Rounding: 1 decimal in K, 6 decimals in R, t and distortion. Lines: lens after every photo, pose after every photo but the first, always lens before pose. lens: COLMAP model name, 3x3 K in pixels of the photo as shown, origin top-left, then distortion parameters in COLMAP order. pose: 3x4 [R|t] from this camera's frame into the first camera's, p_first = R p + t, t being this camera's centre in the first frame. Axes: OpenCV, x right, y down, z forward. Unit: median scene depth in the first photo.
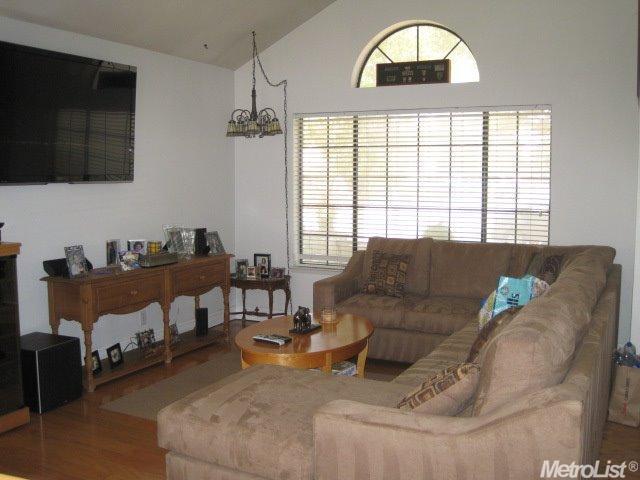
lens RADIAL K [[673.6, 0, 320.0], [0, 673.6, 240.0], [0, 0, 1]] dist [-0.179556, 0.172193]
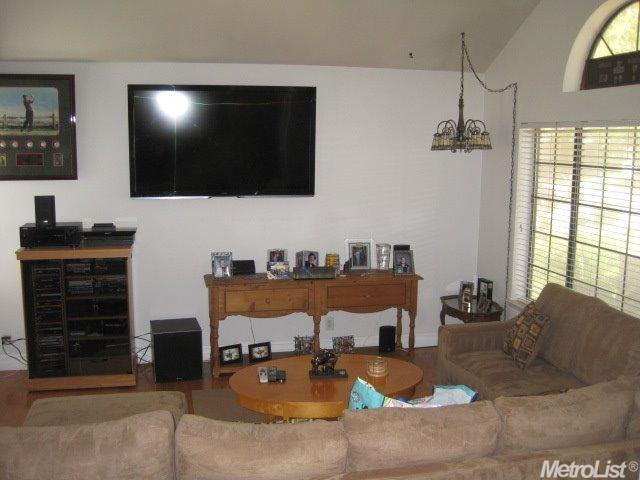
lens RADIAL K [[673.6, 0, 320.0], [0, 673.6, 240.0], [0, 0, 1]] dist [-0.179556, 0.172193]
pose [[0.623139, 0.120250, -0.772812, 0.499803], [-0.081948, 0.992709, 0.088389, -0.101182], [0.777806, 0.008252, 0.628450, 0.296487]]
